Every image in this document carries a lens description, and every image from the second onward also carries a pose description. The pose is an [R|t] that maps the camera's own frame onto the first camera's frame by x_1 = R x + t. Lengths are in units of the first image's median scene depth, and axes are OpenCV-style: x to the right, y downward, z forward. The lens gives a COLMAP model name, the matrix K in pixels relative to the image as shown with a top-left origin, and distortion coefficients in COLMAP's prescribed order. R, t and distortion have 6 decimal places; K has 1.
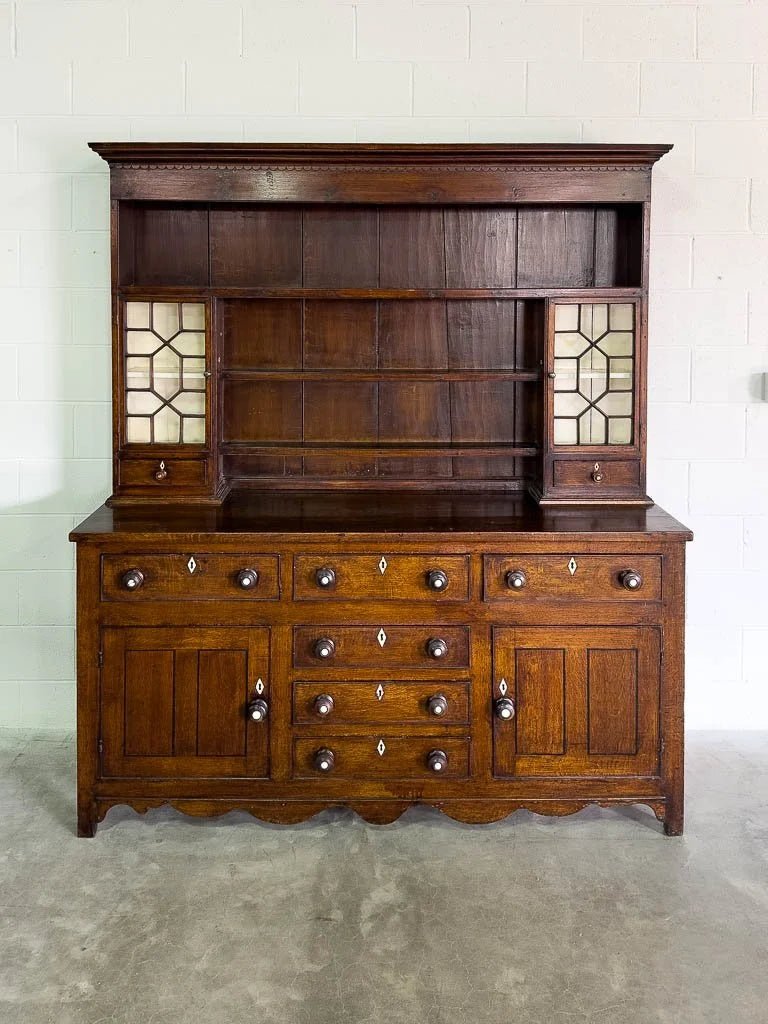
lens RADIAL K [[860.3, 0, 363.8], [0, 860.3, 315.3], [0, 0, 1]] dist [0.012365, 0.003345]
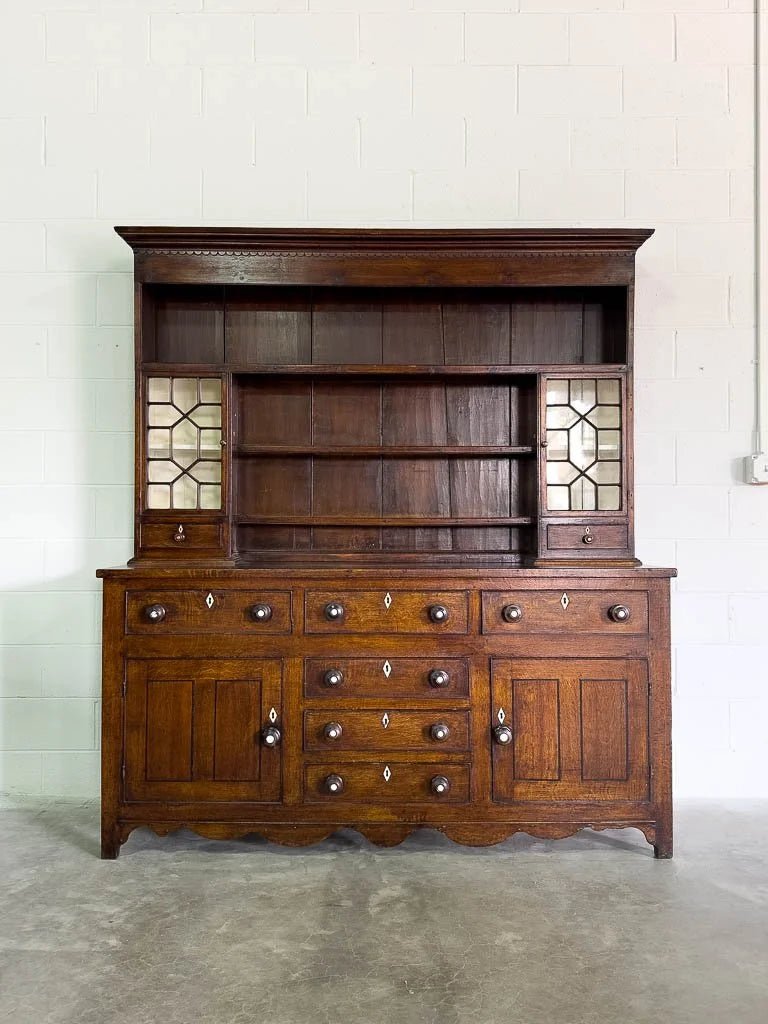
lens RADIAL K [[857.9, 0, 360.0], [0, 857.9, 530.3], [0, 0, 1]] dist [0.013897, 0.004153]
pose [[0.999990, -0.002831, -0.003561, -0.008441], [0.002671, 0.999013, -0.044334, 0.248275], [0.003683, 0.044324, 0.999010, -0.070922]]
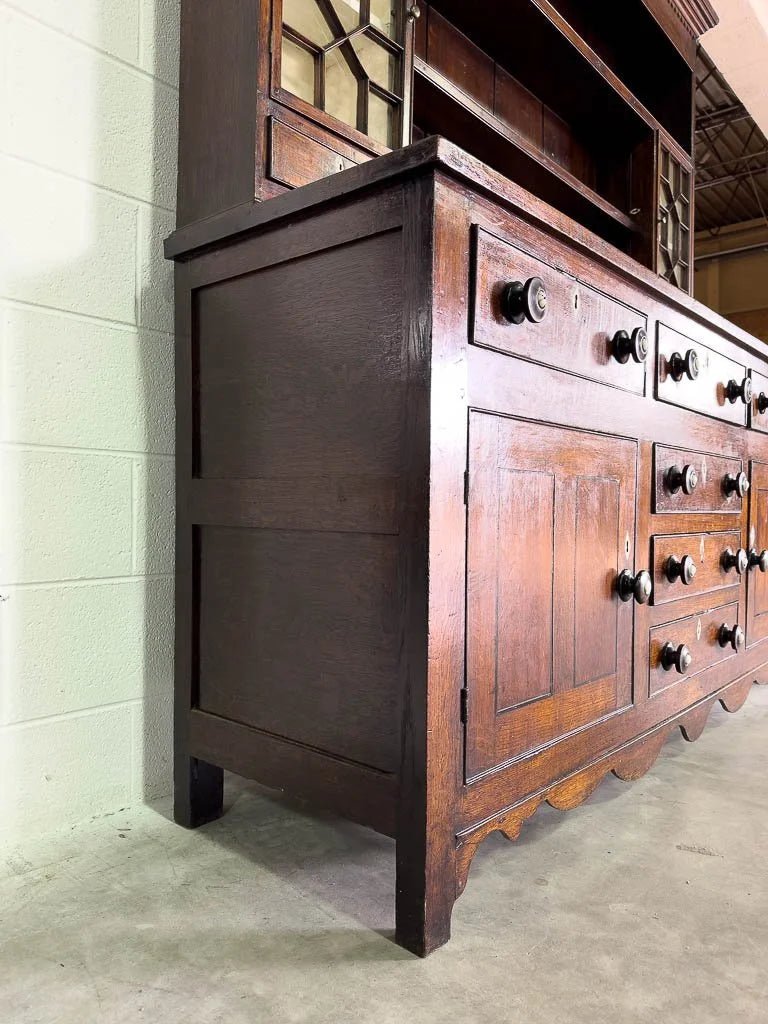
lens RADIAL K [[742.4, 0, 384.0], [0, 742.4, 512.0], [0, 0, 1]] dist [0.009629, -0.012648]
pose [[0.654812, -0.002506, 0.755787, -0.592029], [0.019756, 0.999710, -0.013802, 0.411461], [-0.755533, 0.023969, 0.654672, 0.795381]]
